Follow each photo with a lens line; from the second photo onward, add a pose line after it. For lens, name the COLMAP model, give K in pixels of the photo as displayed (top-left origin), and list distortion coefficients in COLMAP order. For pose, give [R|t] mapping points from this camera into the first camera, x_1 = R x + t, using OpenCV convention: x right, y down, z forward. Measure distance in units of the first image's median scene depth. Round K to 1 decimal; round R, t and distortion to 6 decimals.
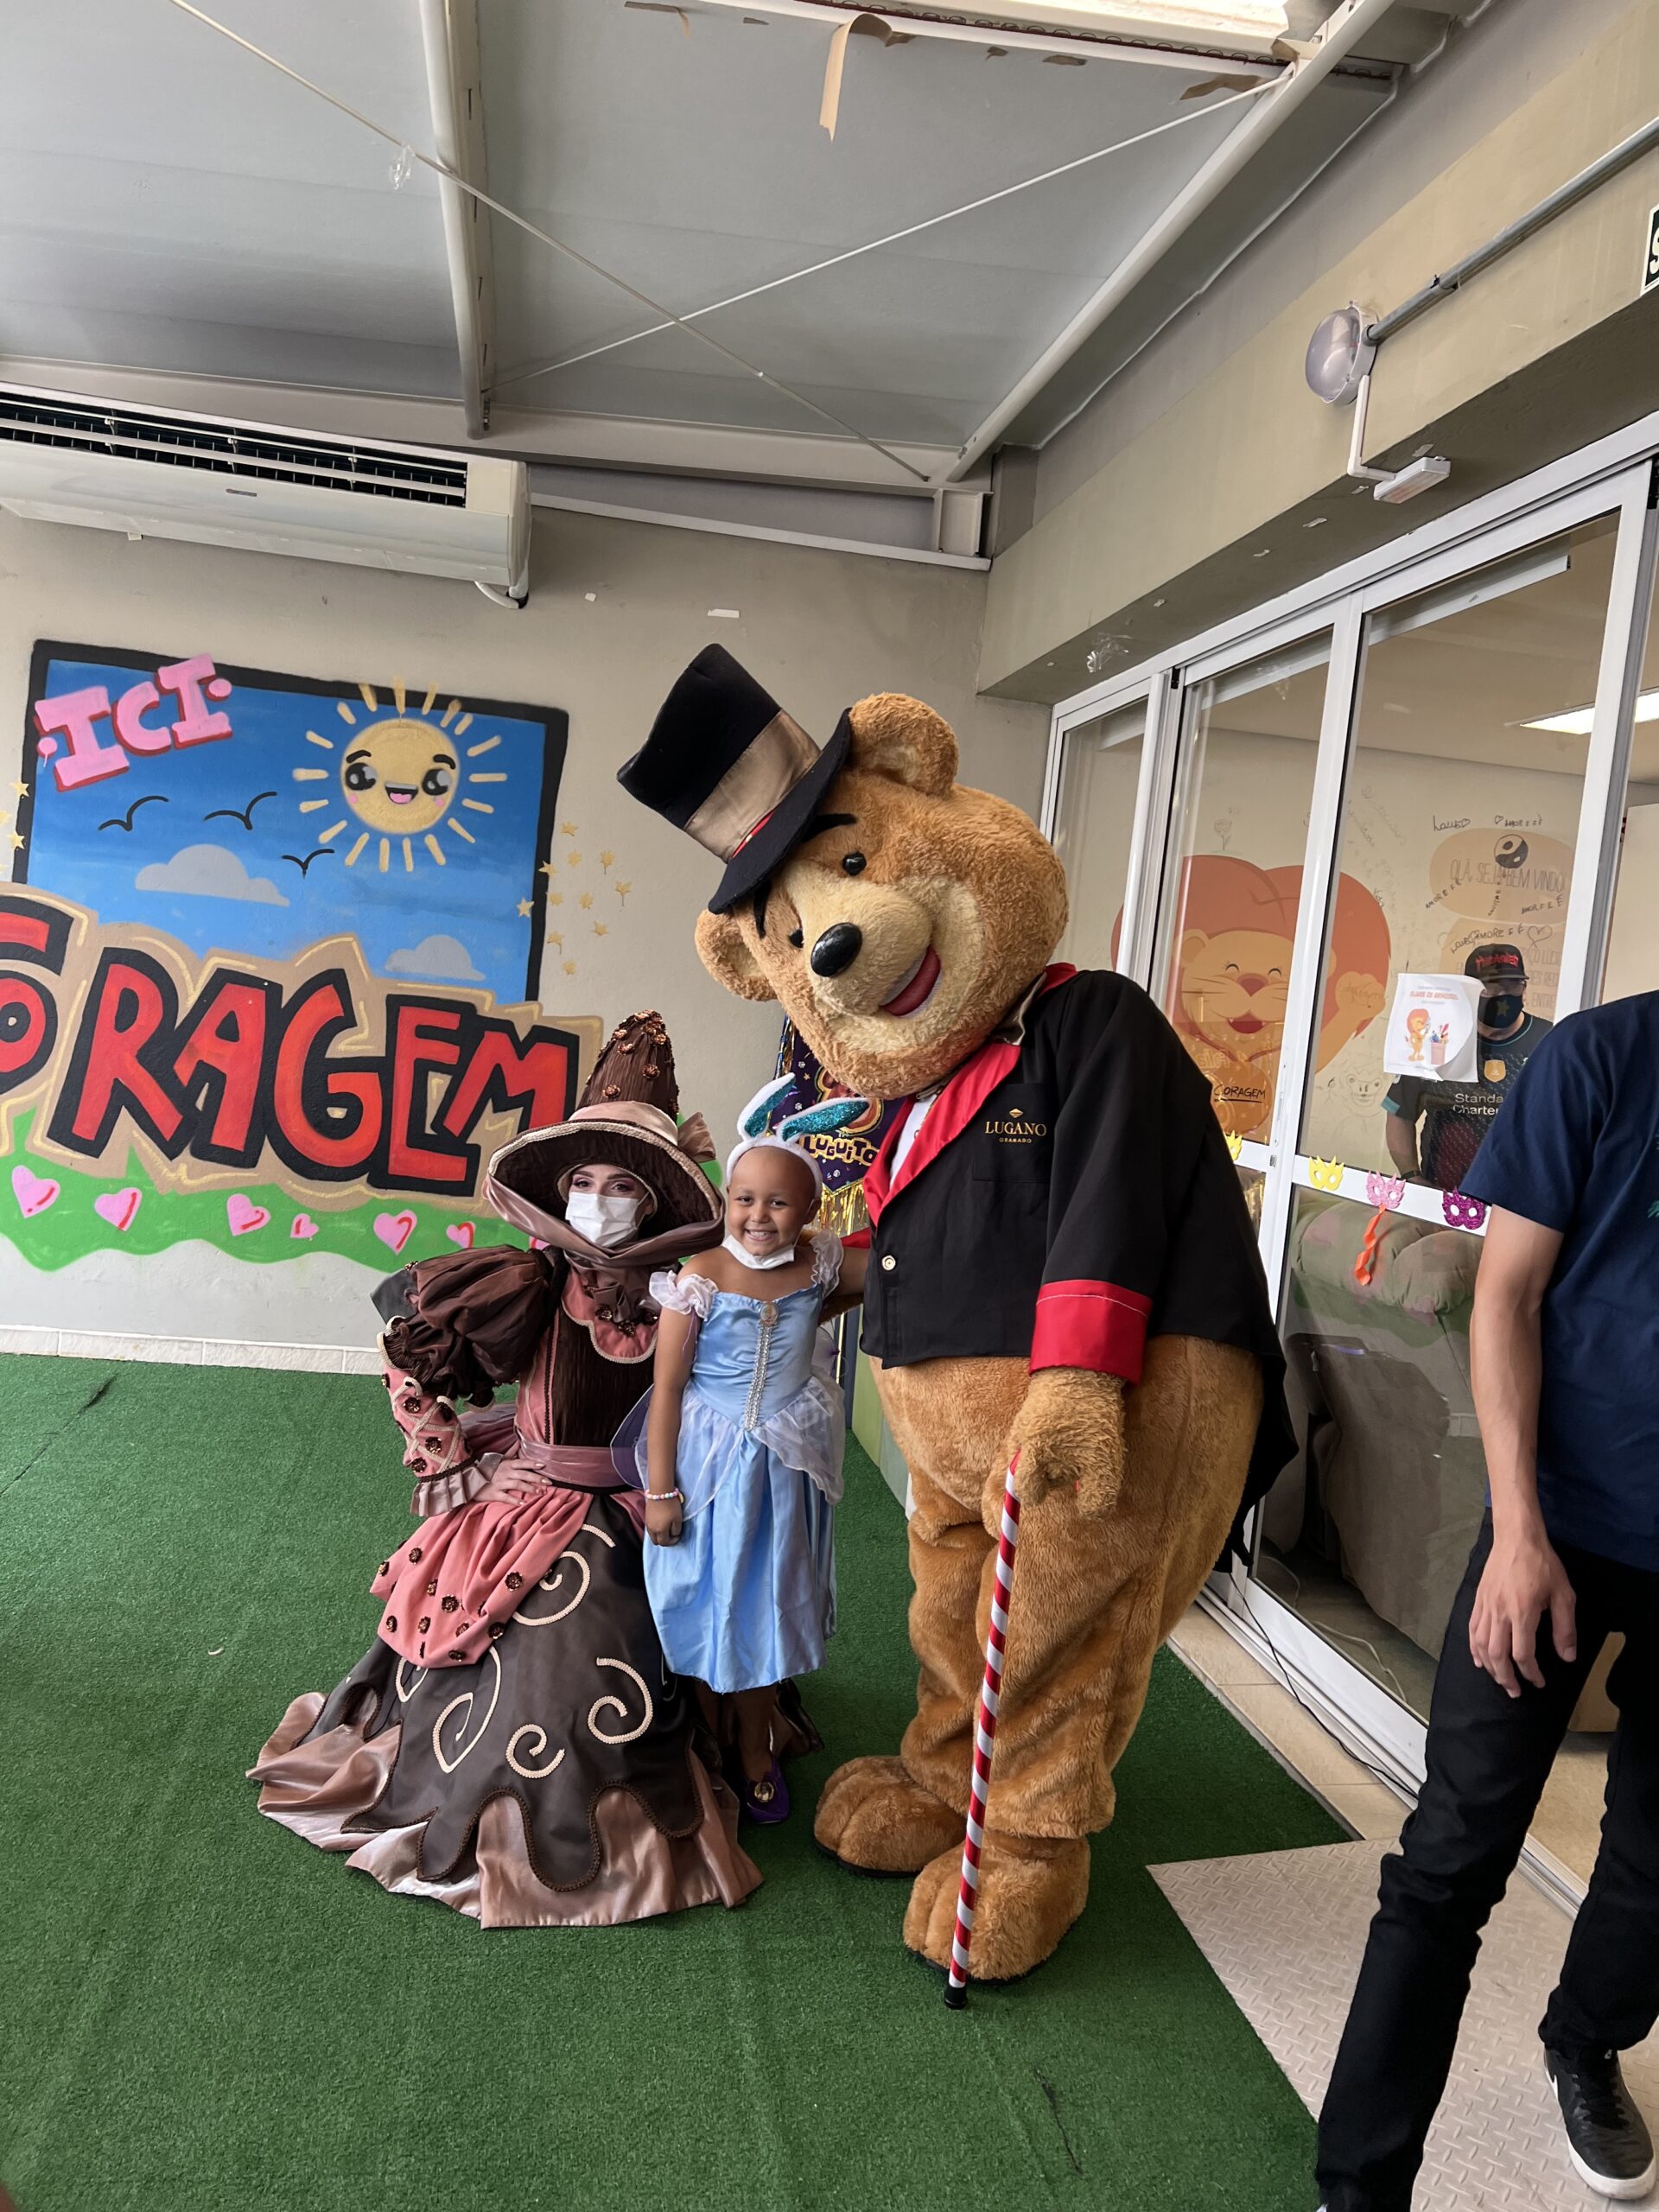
lens RADIAL K [[1665.1, 0, 810.8], [0, 1665.1, 1119.2], [0, 0, 1]] dist [0.033054, -0.046629]
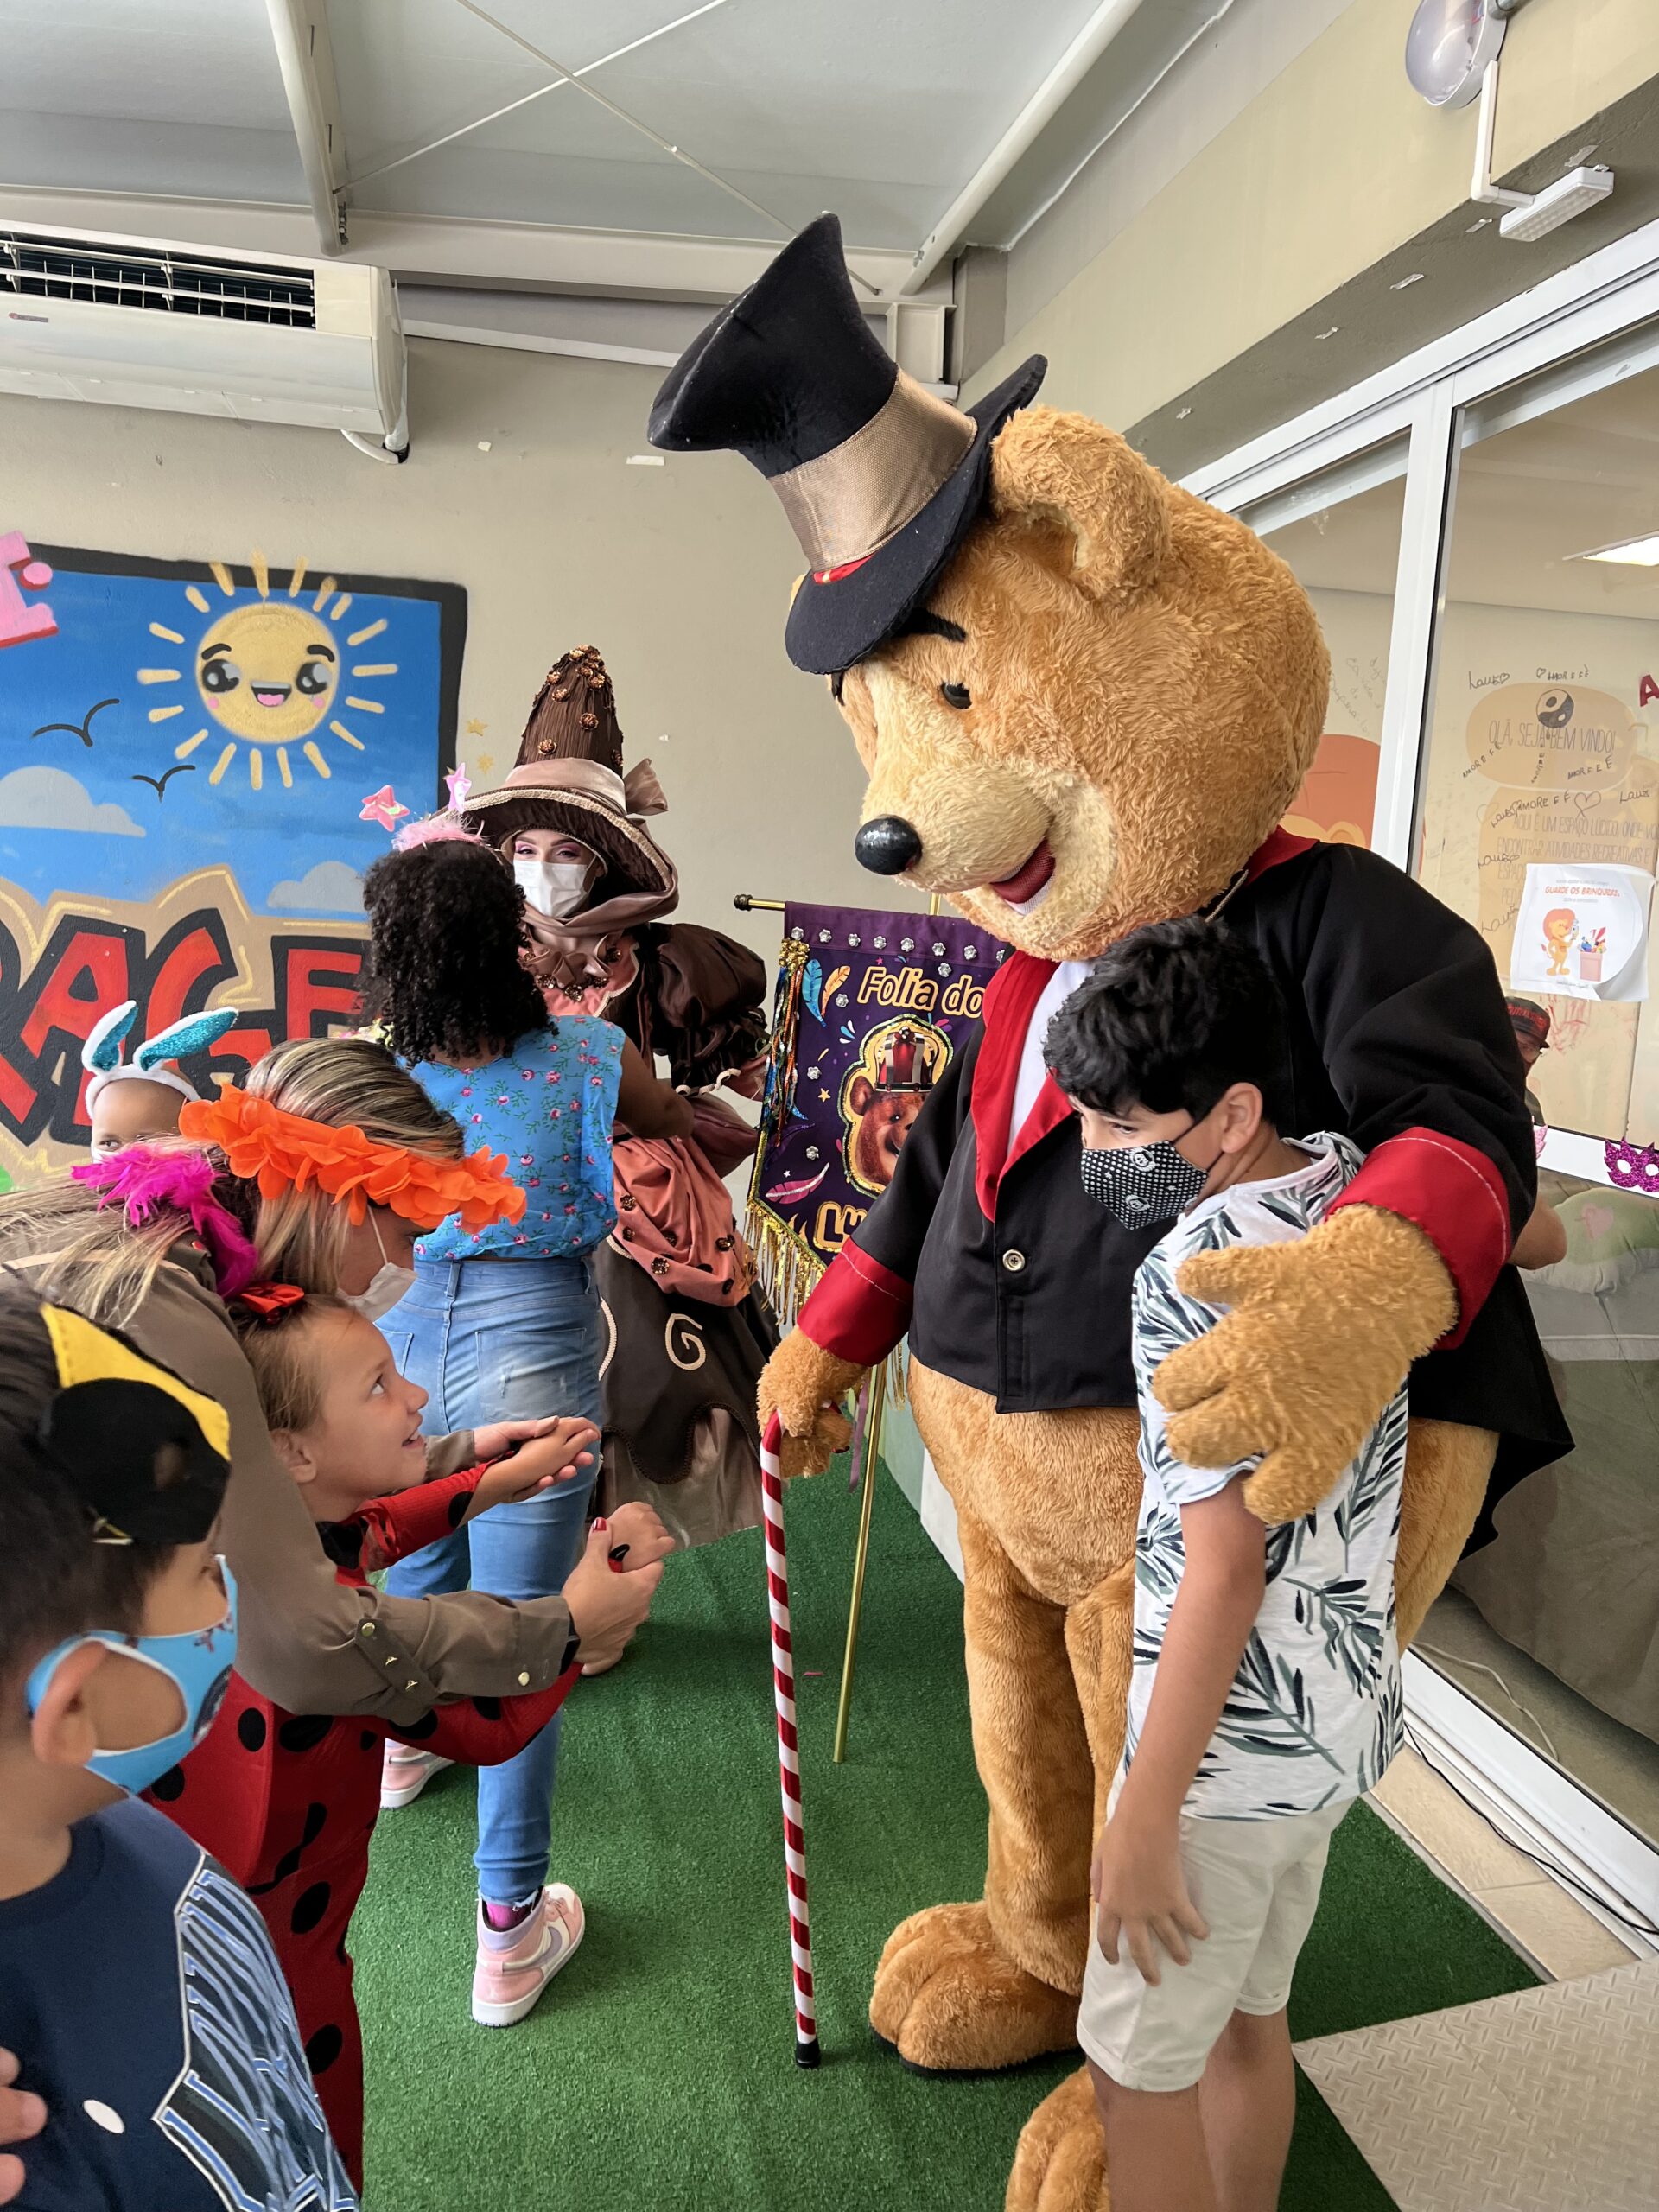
lens RADIAL K [[1665.1, 0, 843.8], [0, 1665.1, 1111.6], [0, 0, 1]] dist [0.033054, -0.046629]
pose [[0.997549, -0.053632, 0.044950, -0.008322], [0.050954, 0.996973, 0.058726, -0.021343], [-0.047964, -0.056292, 0.997262, 0.141066]]
